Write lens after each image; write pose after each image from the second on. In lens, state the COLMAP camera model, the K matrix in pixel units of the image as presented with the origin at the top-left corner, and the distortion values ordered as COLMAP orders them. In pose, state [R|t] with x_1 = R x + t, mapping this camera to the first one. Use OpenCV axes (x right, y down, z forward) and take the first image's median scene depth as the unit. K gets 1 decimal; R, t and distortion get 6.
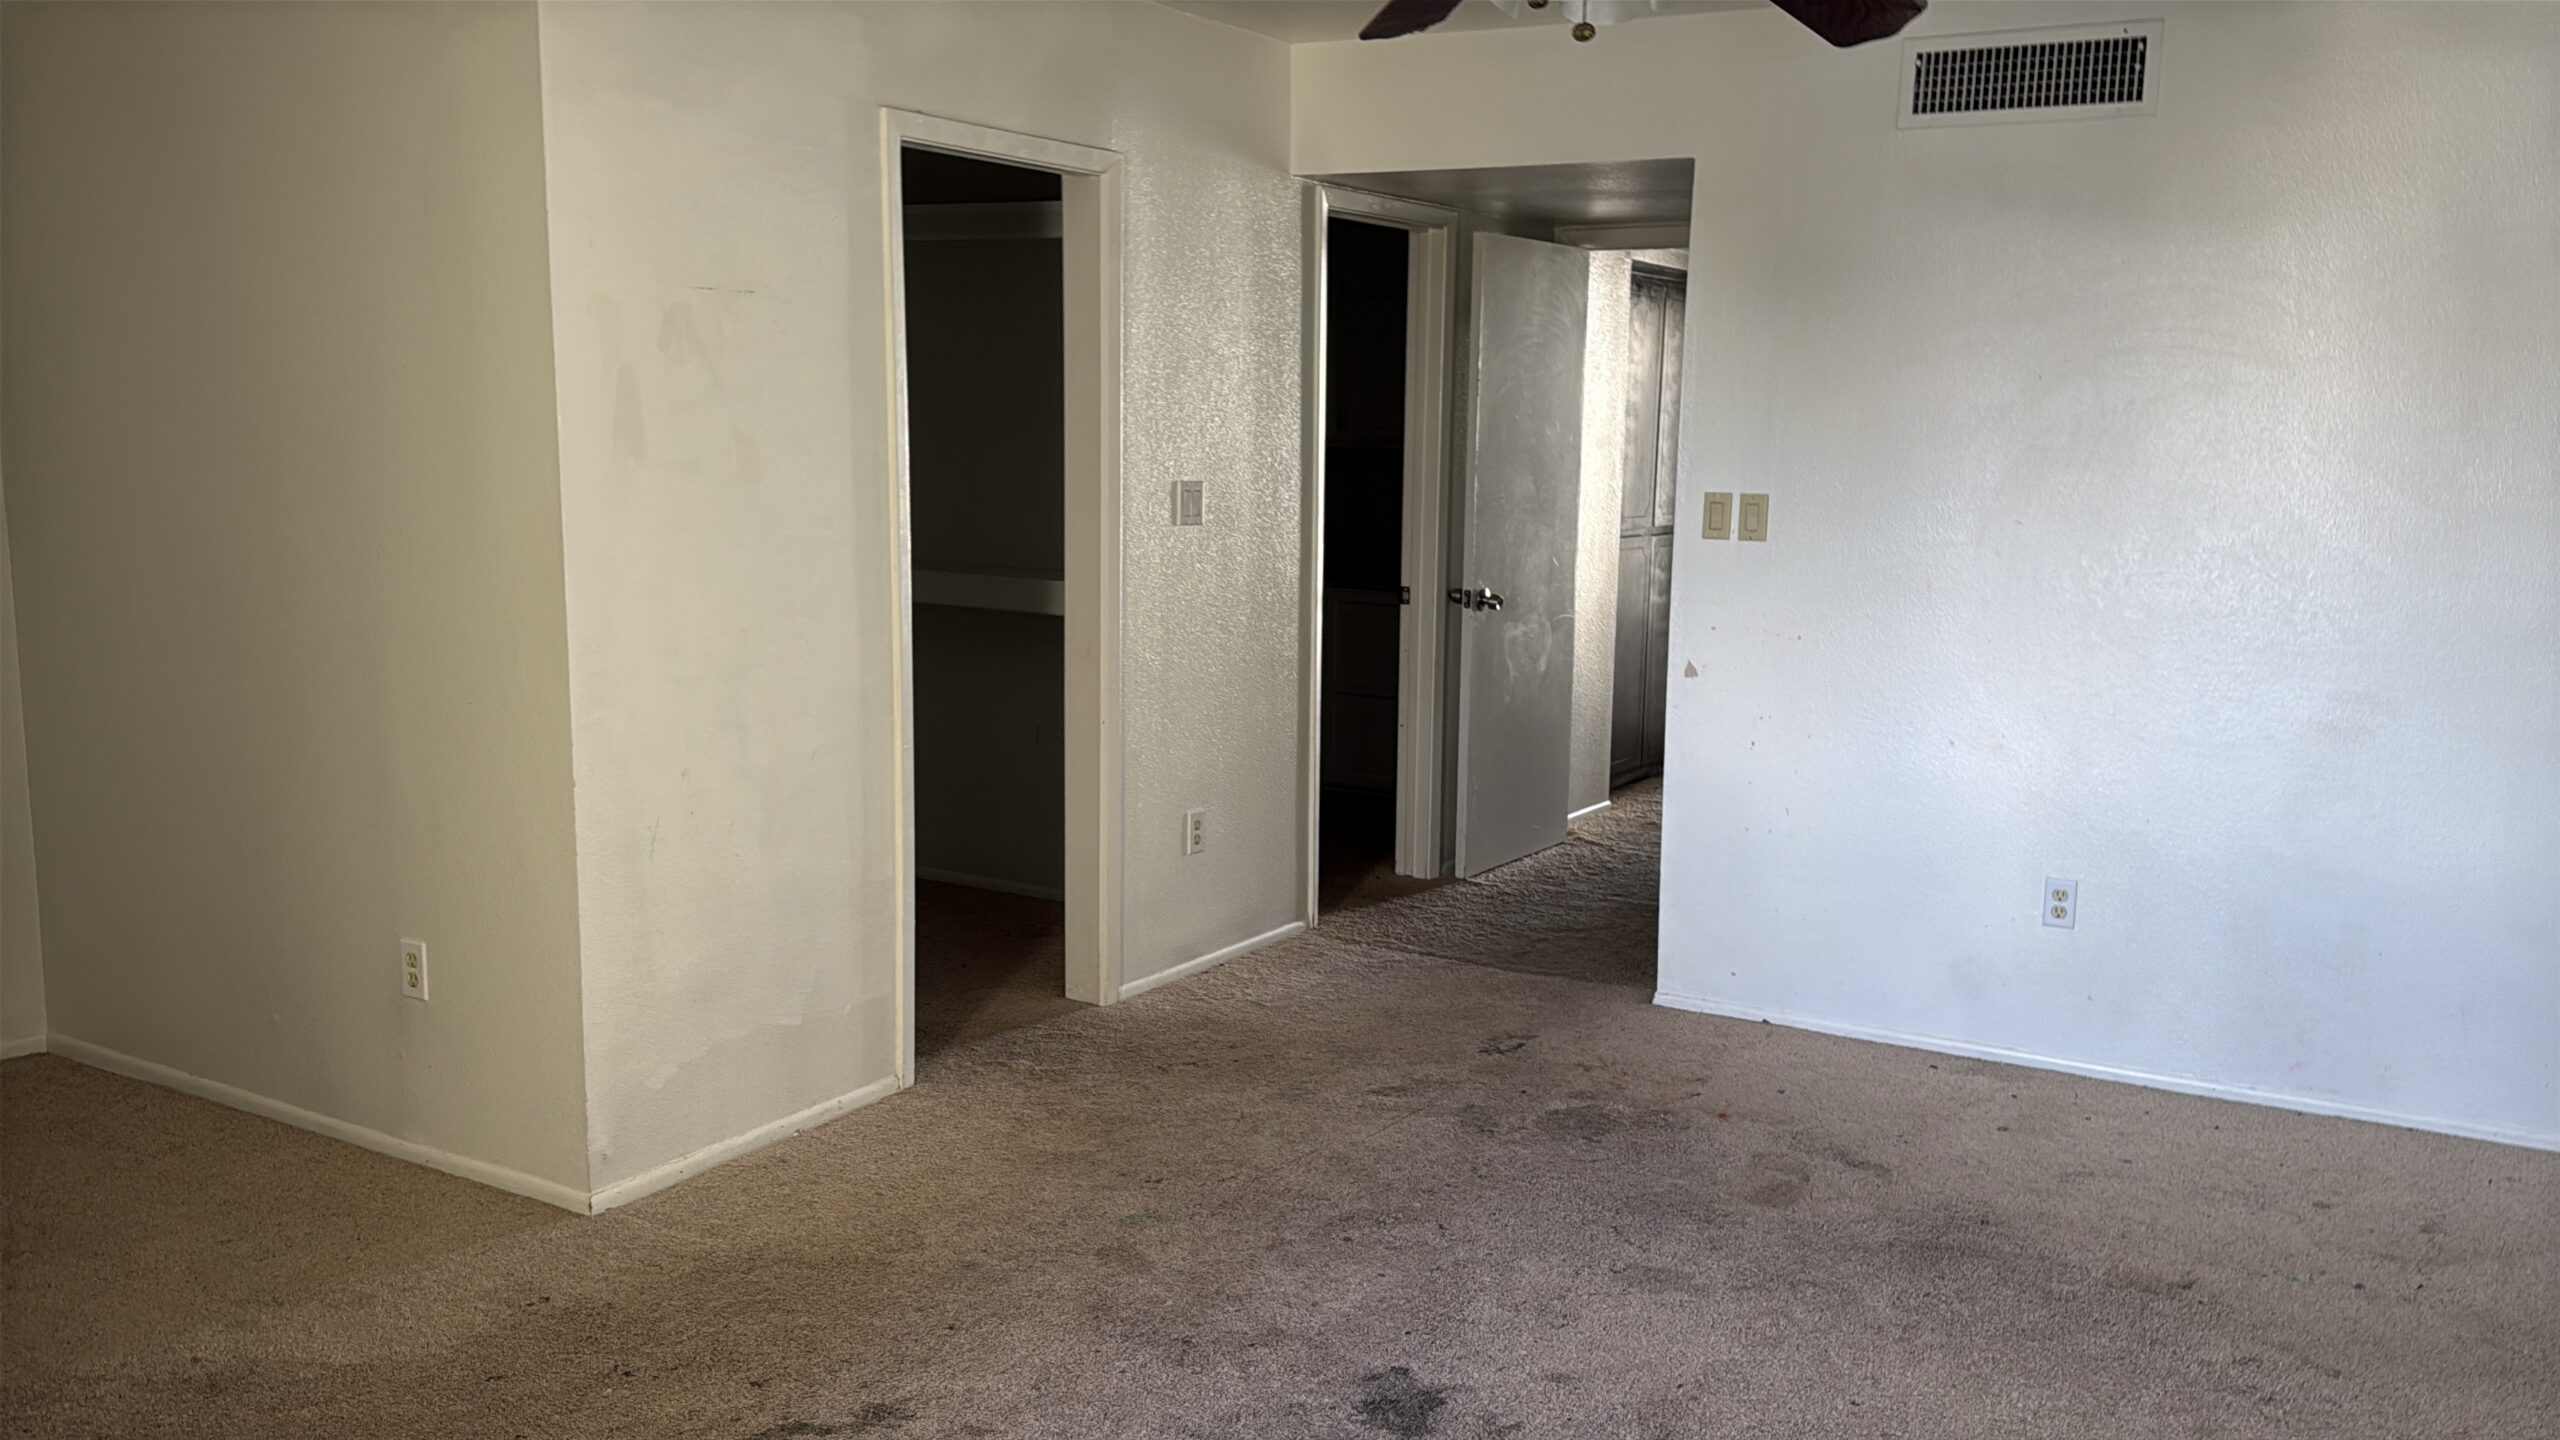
lens RADIAL K [[2150.6, 0, 1283.8], [0, 2150.6, 790.5], [0, 0, 1]] dist [0.159298, -0.269898]
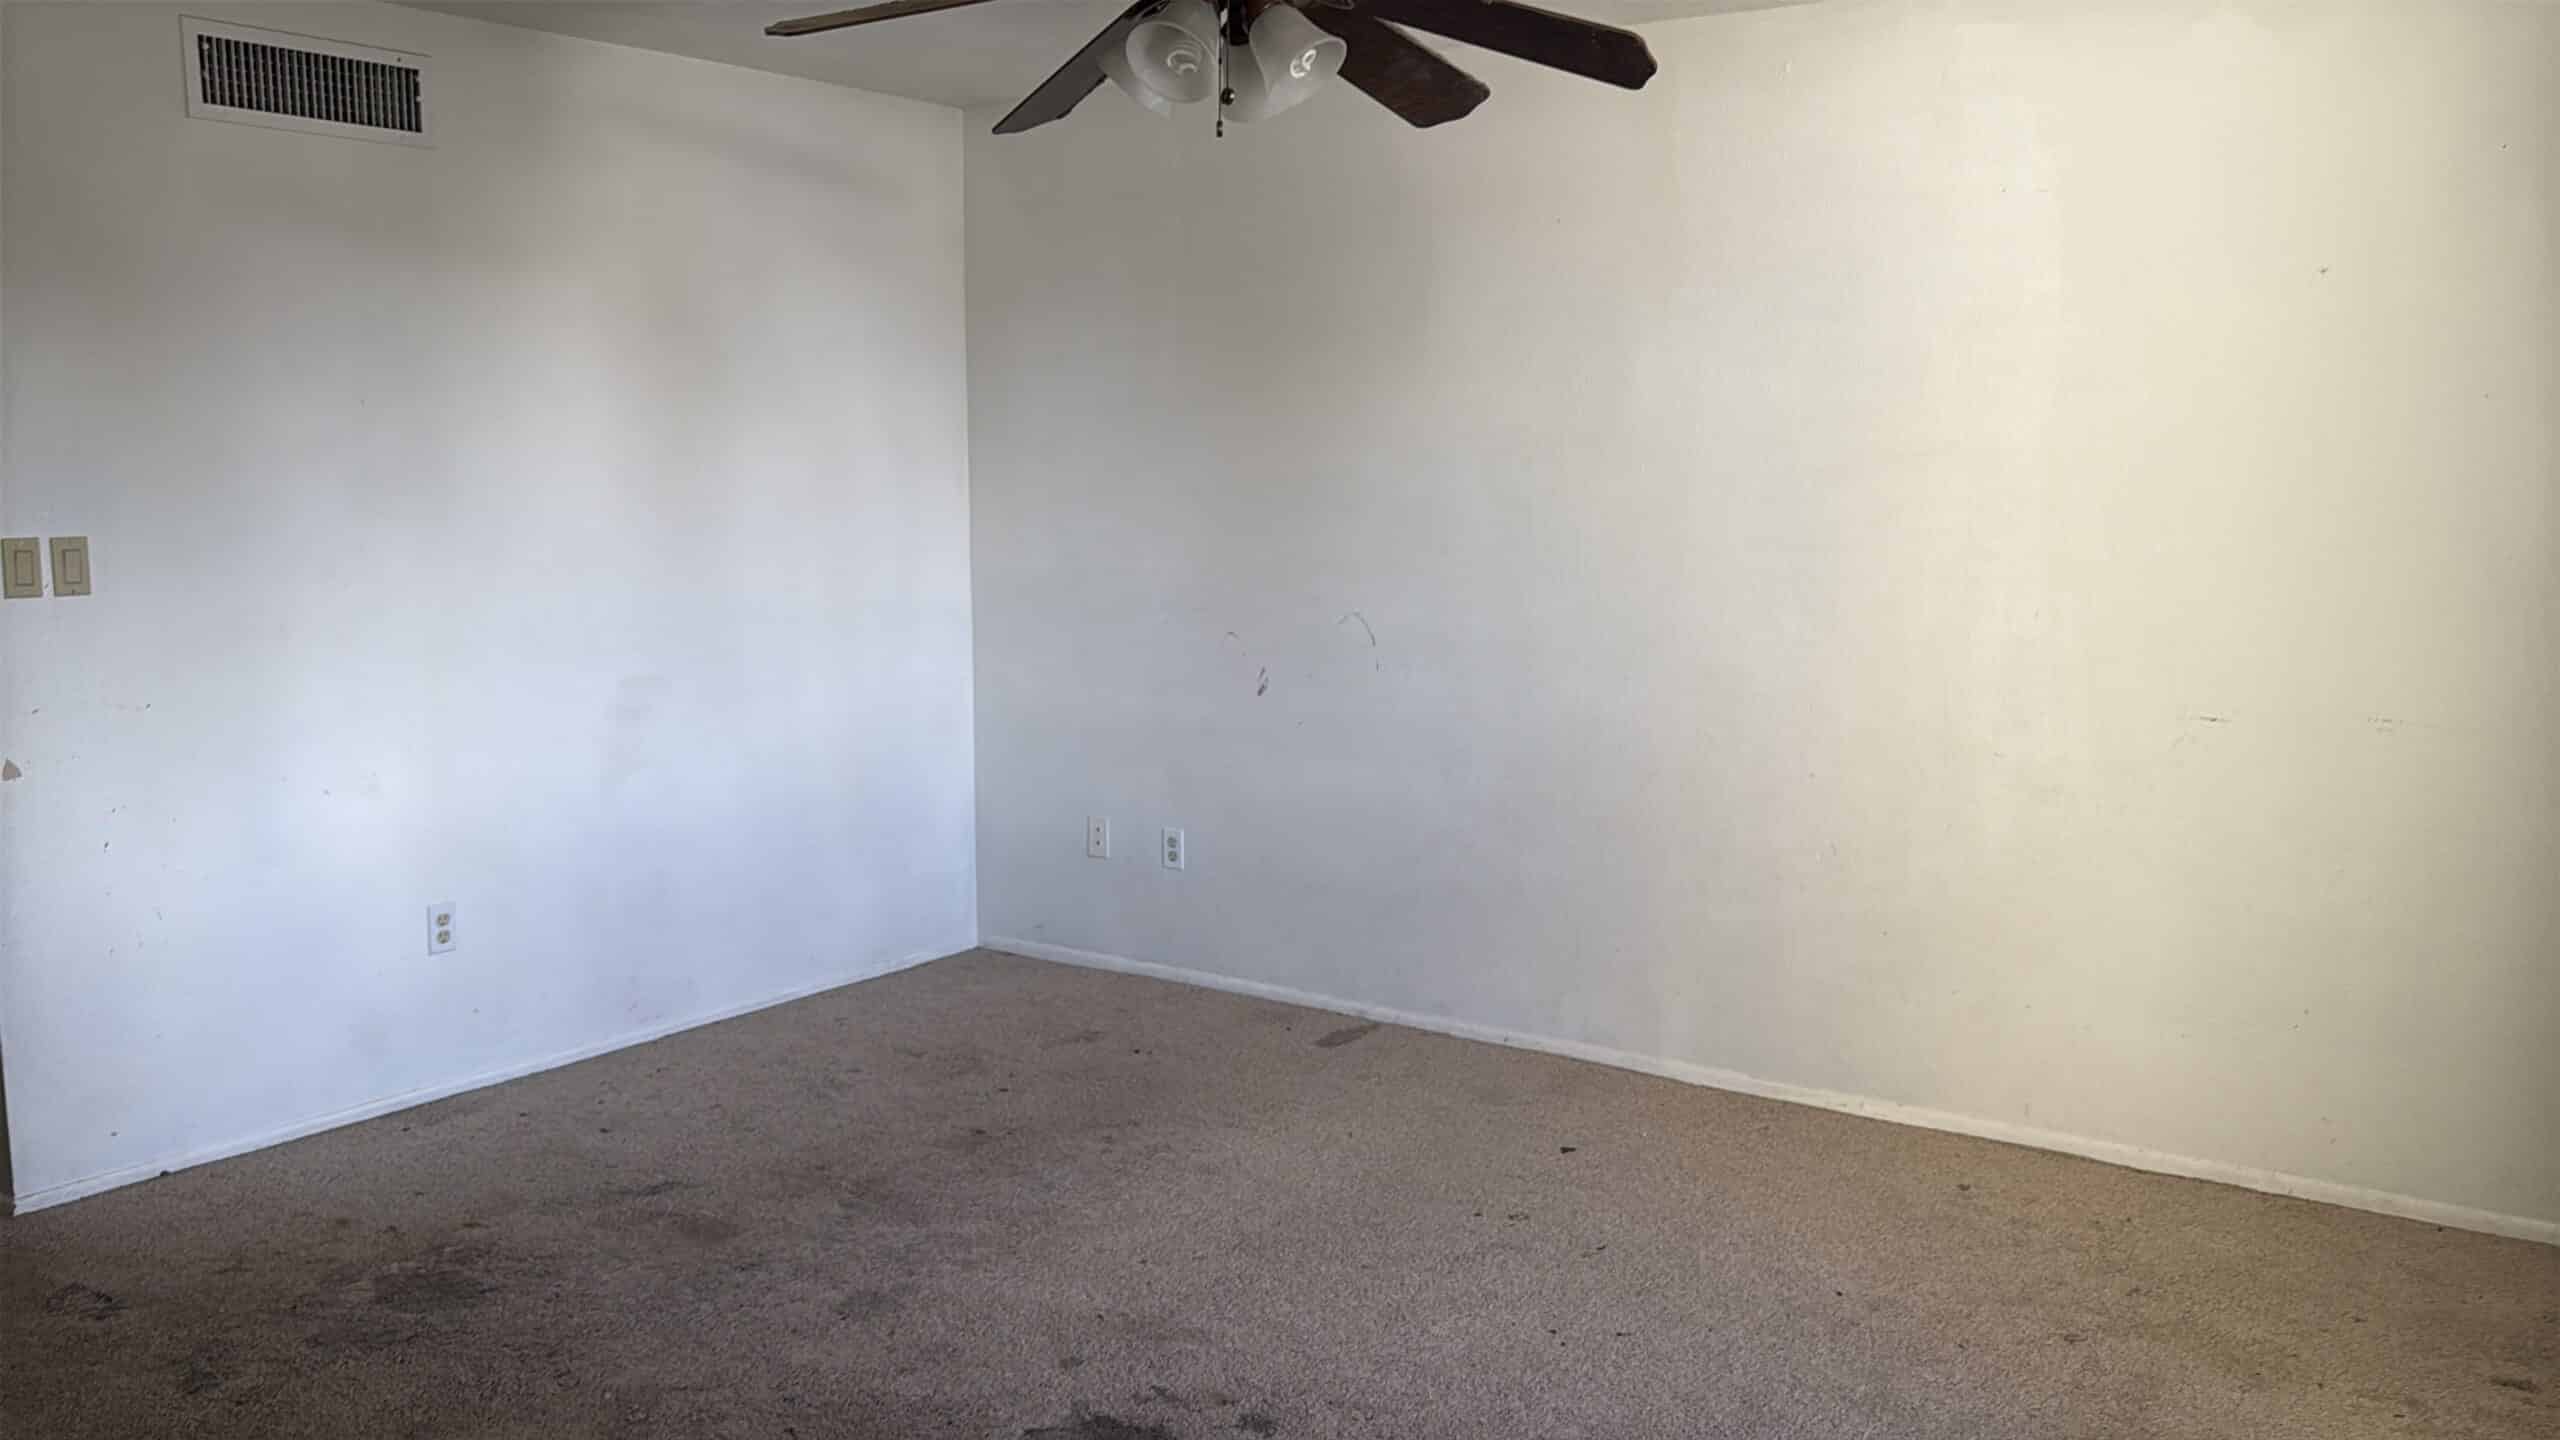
lens RADIAL K [[2150.6, 0, 1283.8], [0, 2150.6, 790.5], [0, 0, 1]] dist [0.159298, -0.269898]
pose [[0.048426, -0.172302, 0.983853, -0.613245], [0.163644, 0.973067, 0.162359, -0.111485], [-0.985330, 0.153140, 0.075318, 0.548787]]
